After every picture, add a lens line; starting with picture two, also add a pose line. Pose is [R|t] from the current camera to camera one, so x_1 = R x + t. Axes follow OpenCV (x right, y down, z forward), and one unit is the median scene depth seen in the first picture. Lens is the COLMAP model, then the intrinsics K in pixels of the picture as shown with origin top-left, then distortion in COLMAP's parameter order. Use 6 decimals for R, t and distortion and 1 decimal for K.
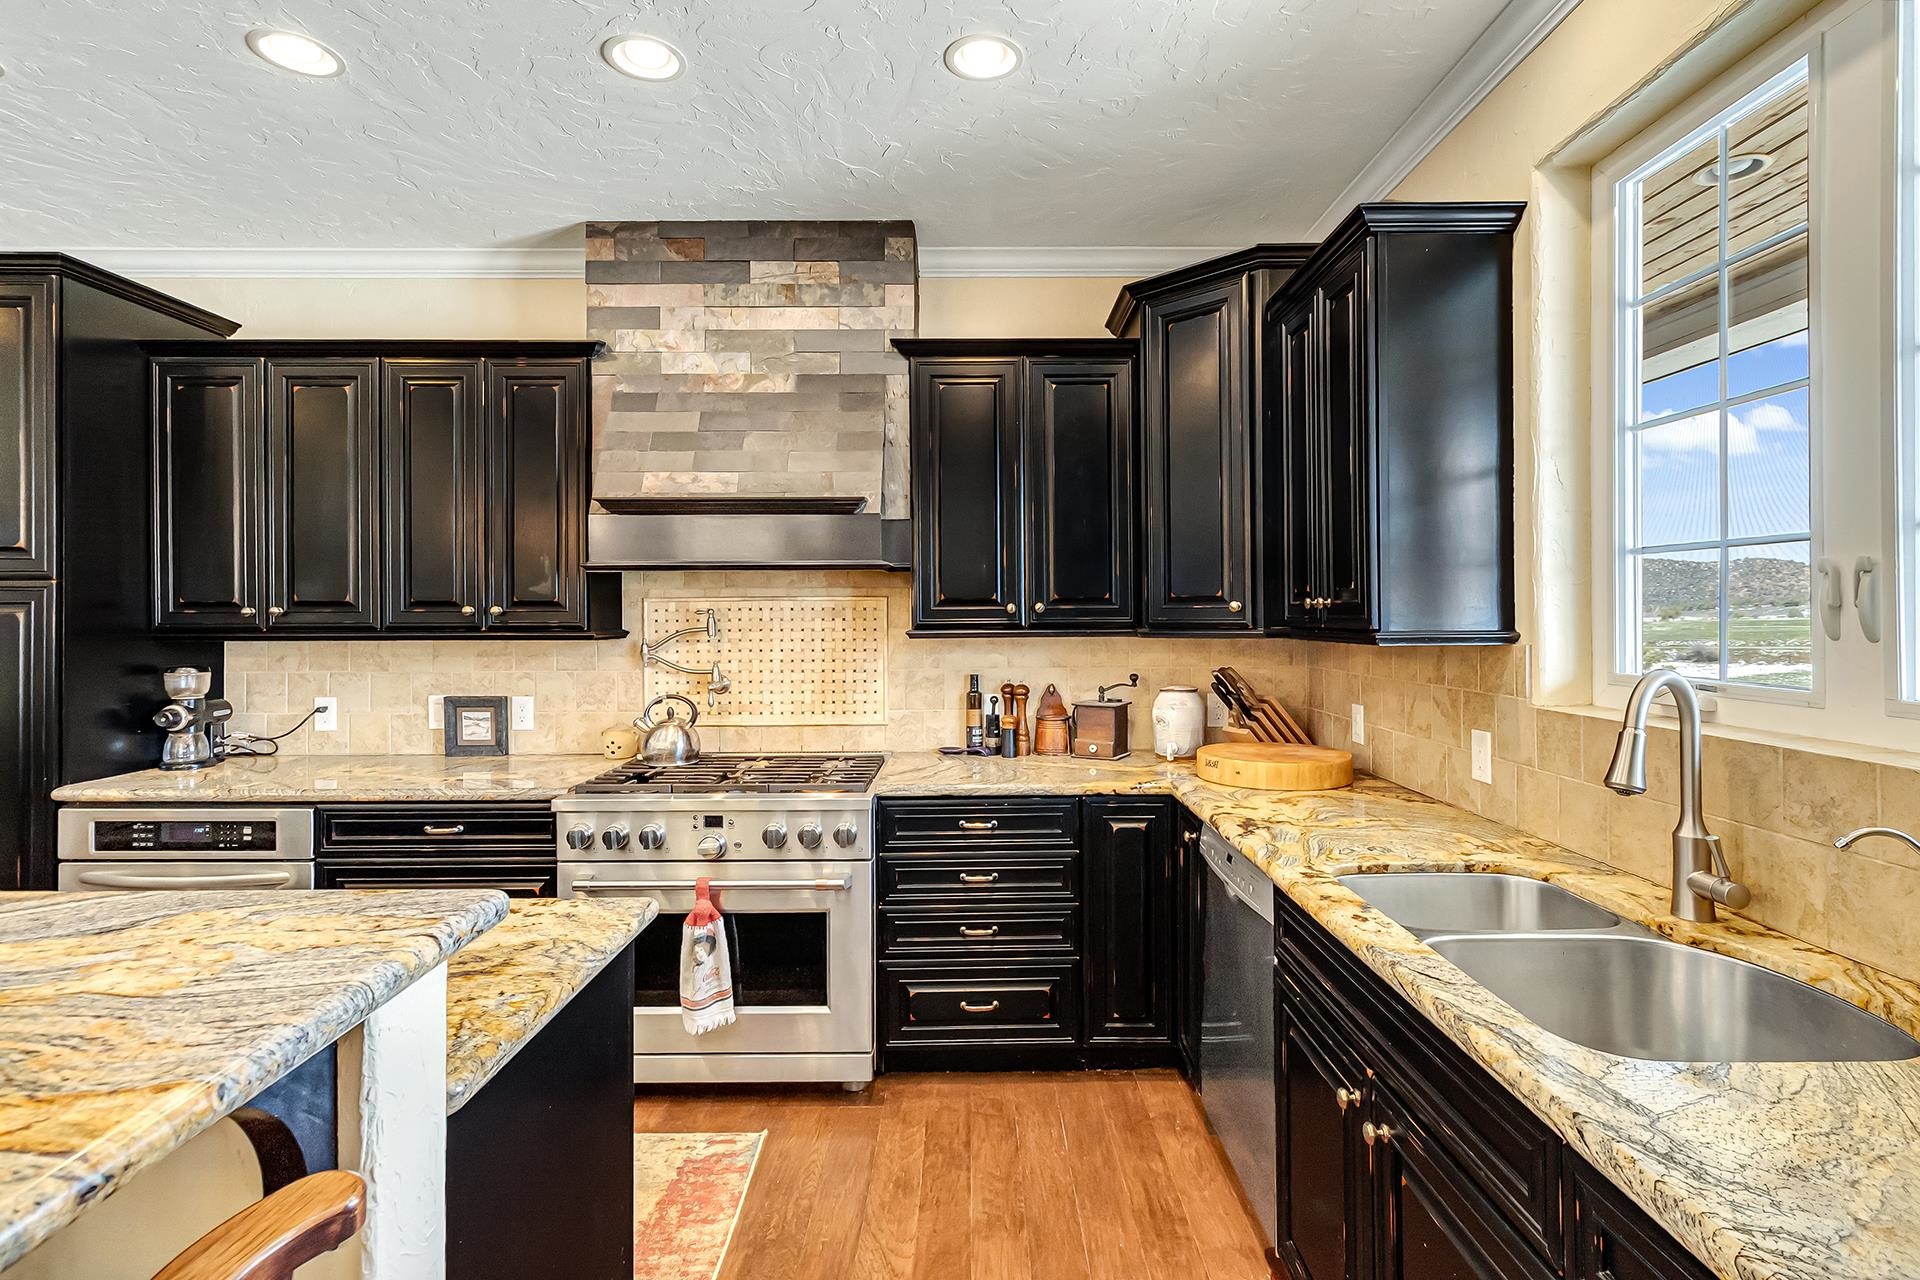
lens RADIAL K [[954.2, 0, 965.1], [0, 954.2, 628.3], [0, 0, 1]] dist [0.004823, 0.001019]
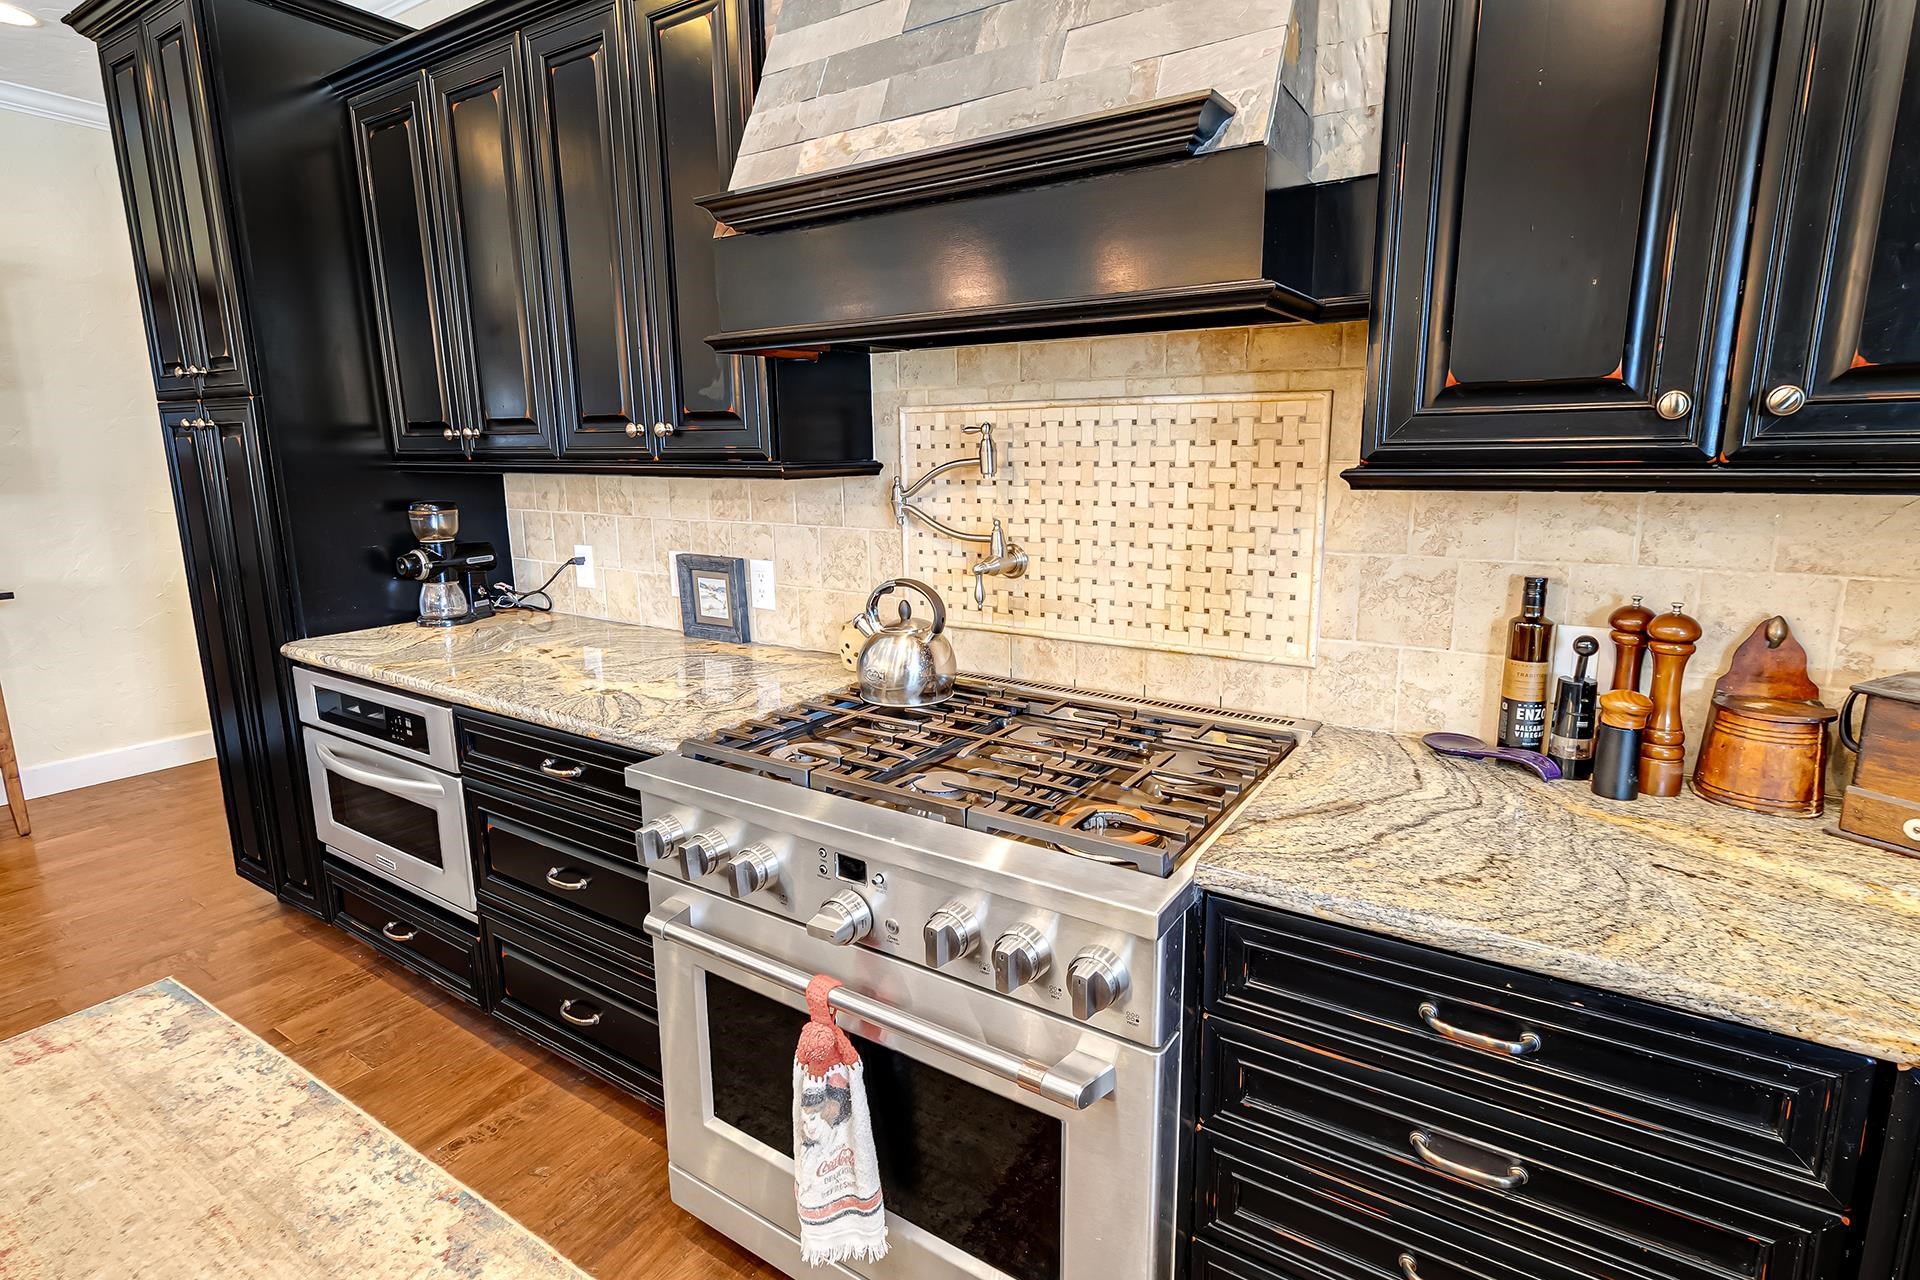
lens RADIAL K [[954.2, 0, 965.1], [0, 954.2, 628.3], [0, 0, 1]] dist [0.004823, 0.001019]
pose [[0.842103, 0.099499, -0.530060, 0.022426], [-0.004684, 0.984147, 0.177294, -0.001860], [0.539297, -0.146817, 0.829219, 0.516923]]
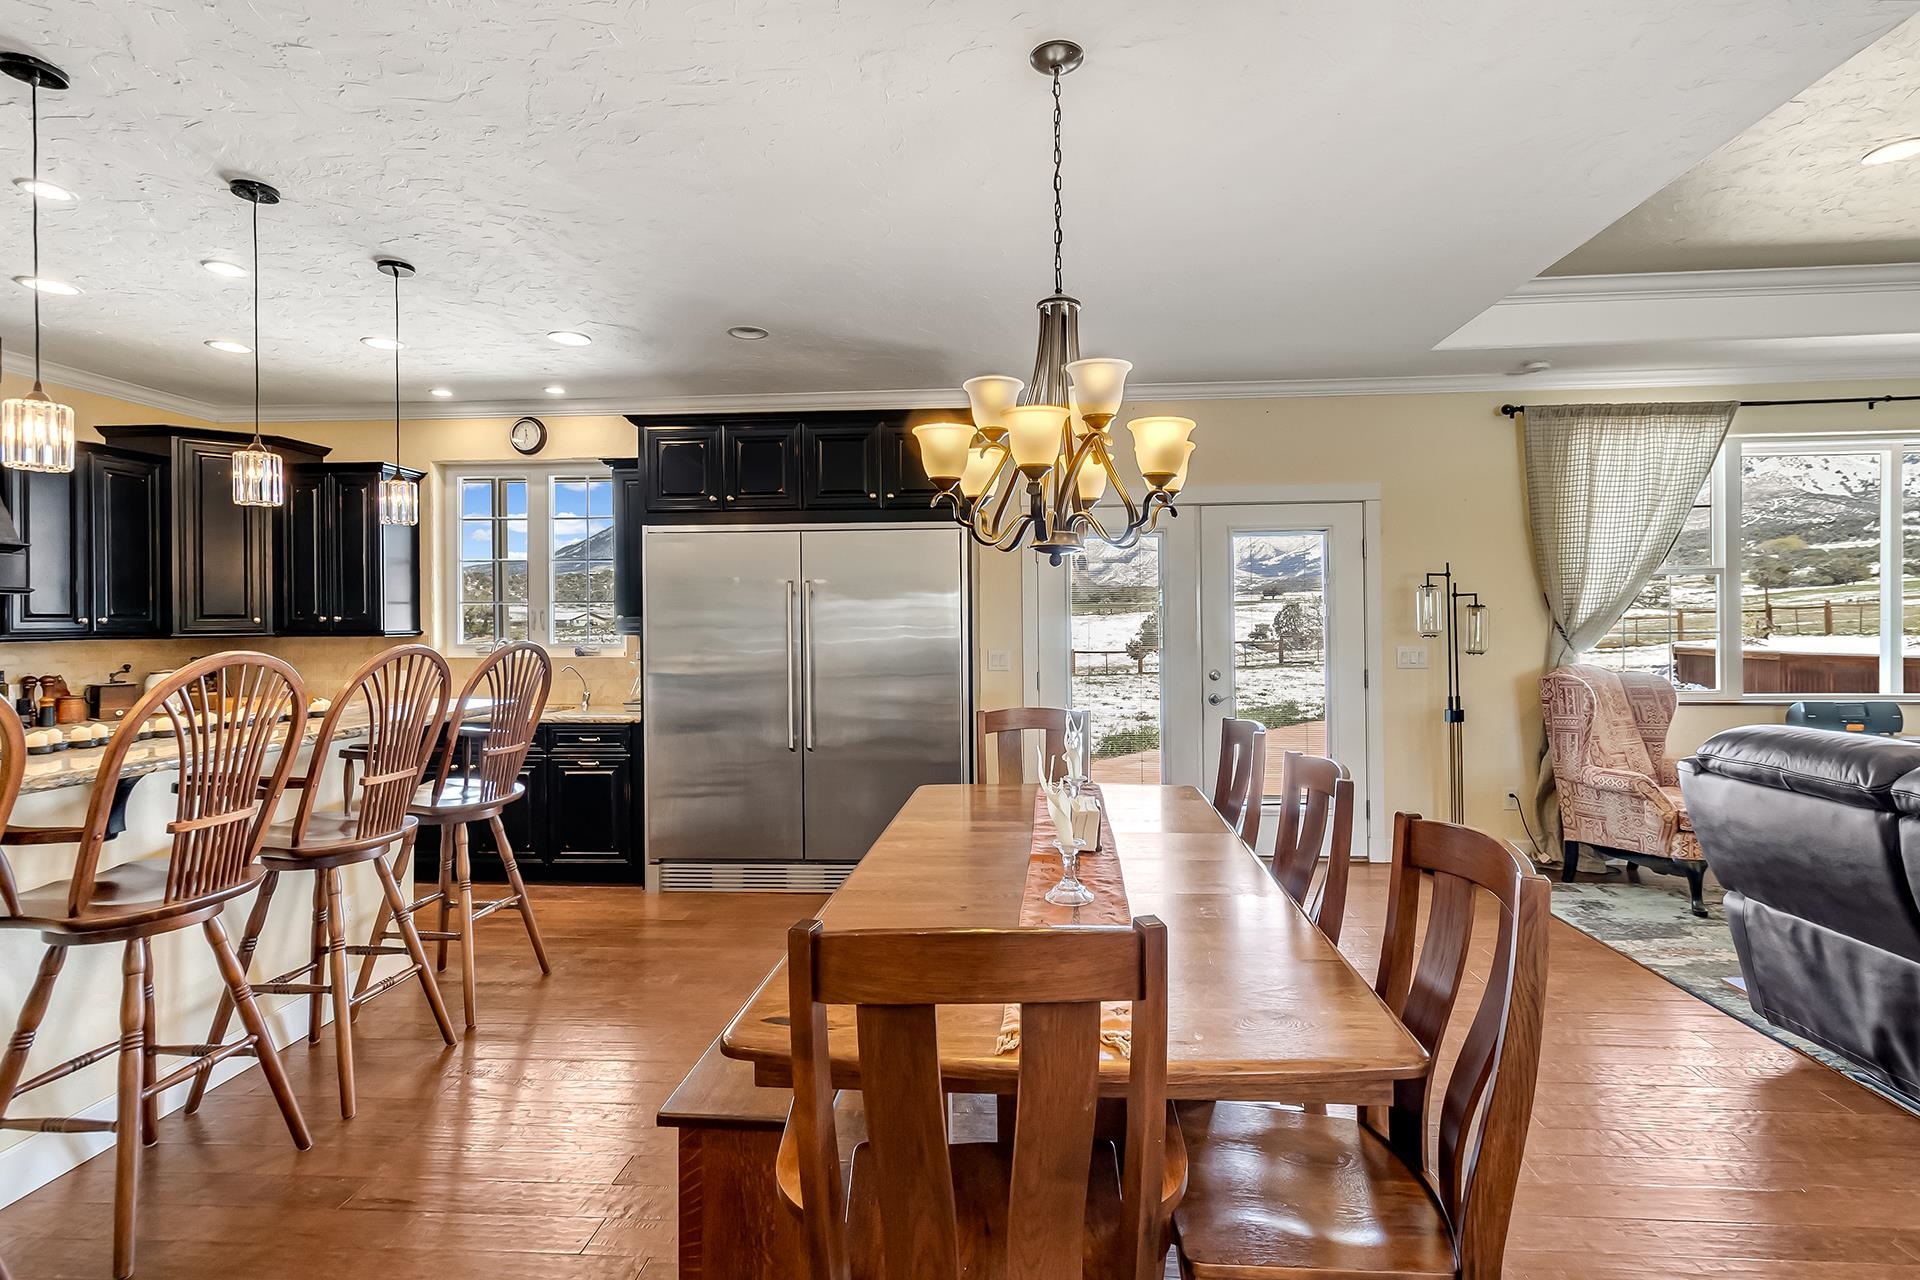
lens RADIAL K [[930.8, 0, 977.2], [0, 930.8, 618.1], [0, 0, 1]] dist [0.003616, 0.000886]
pose [[0.062239, 0.006982, 0.998037, -1.206605], [0.020471, 0.999756, -0.008270, 0.013524], [-0.997851, 0.020946, 0.062081, -0.441386]]
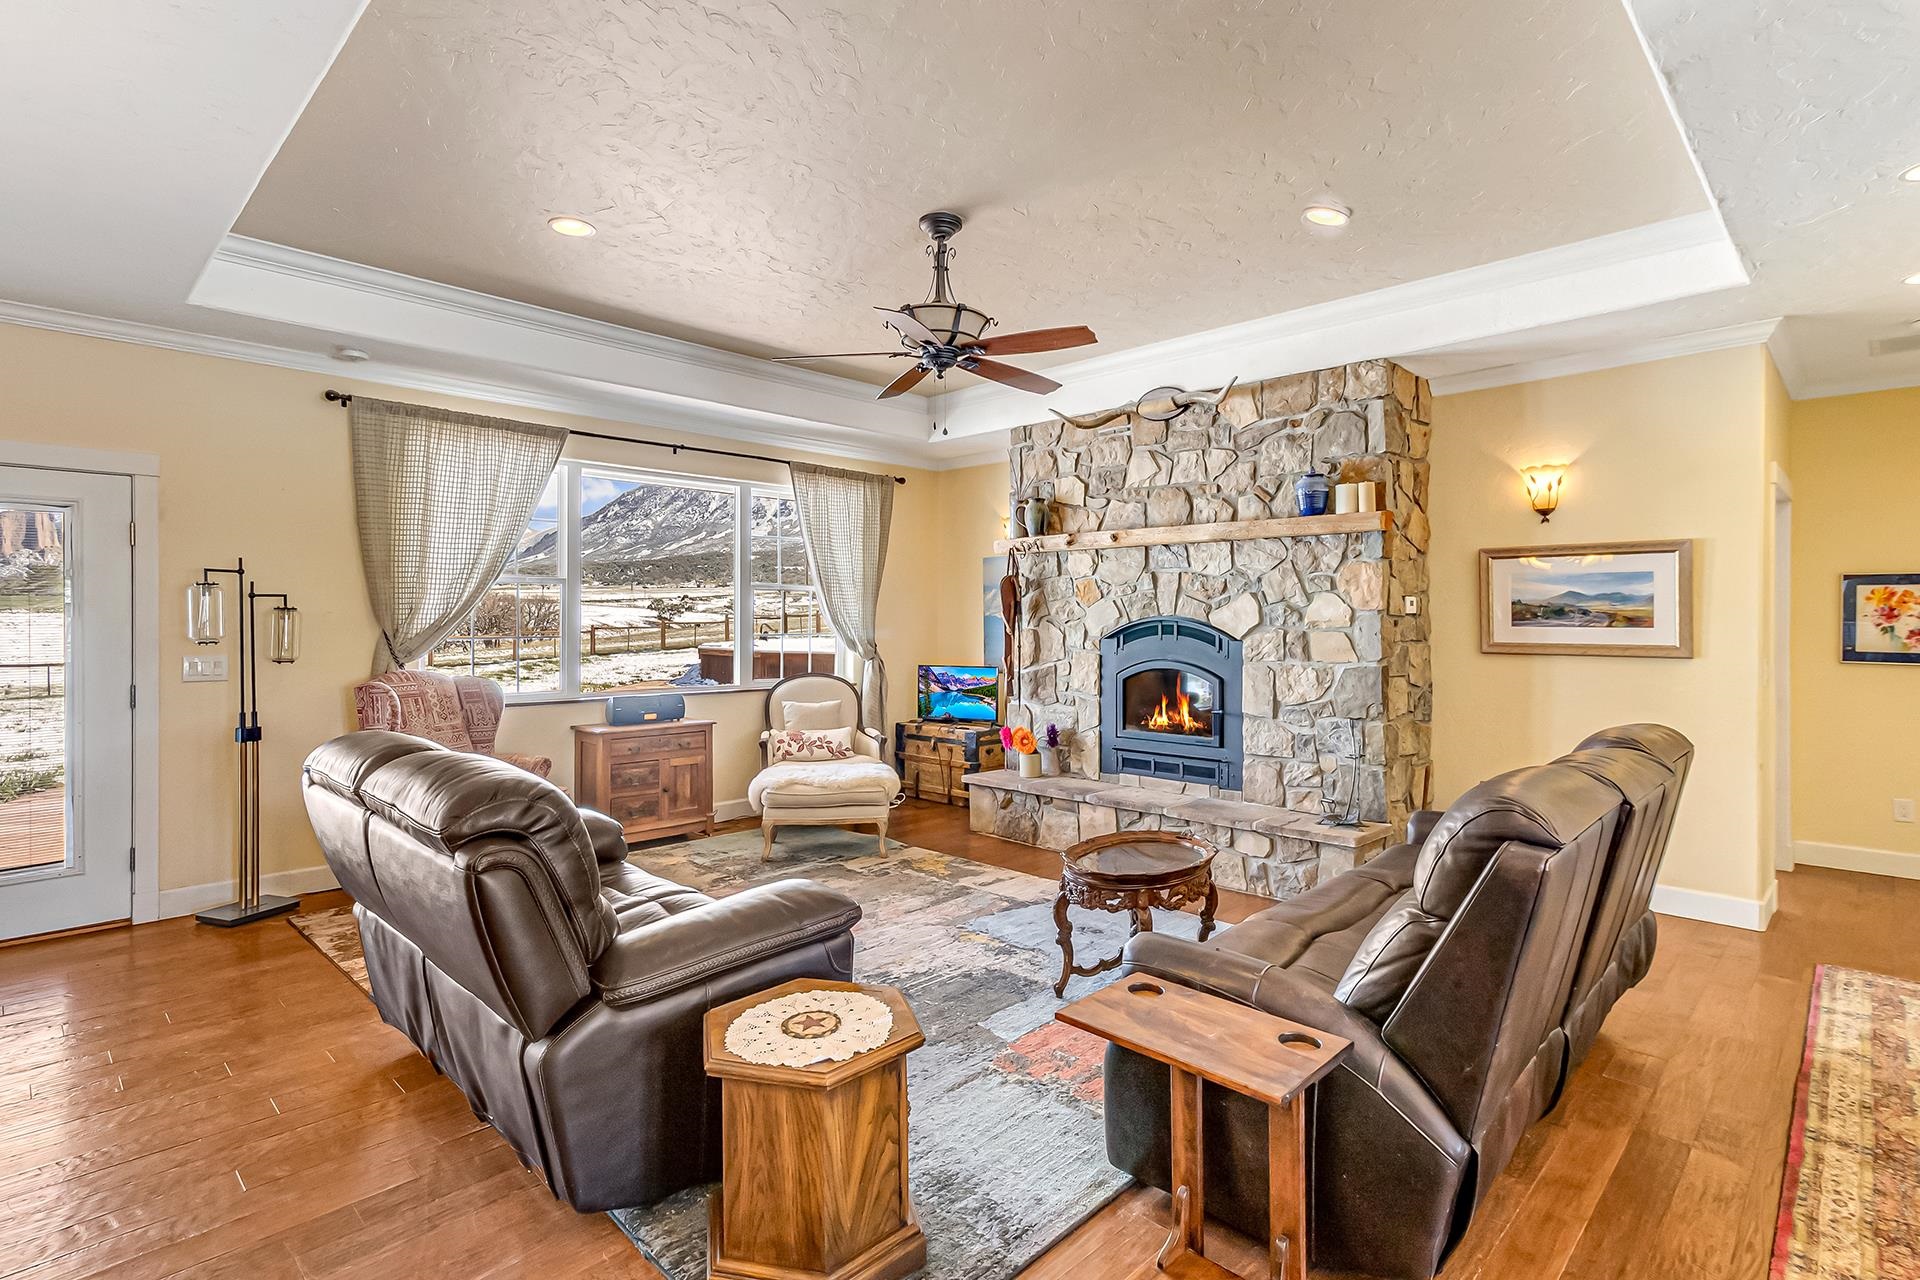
lens RADIAL K [[942.6, 0, 1004.0], [0, 942.6, 614.4], [0, 0, 1]] dist [0.002655, -0.000037]
pose [[-0.738457, 0.007085, 0.674264, -1.328854], [0.008185, 0.999965, -0.001543, 0.016960], [-0.674251, 0.004380, -0.738489, -0.828914]]
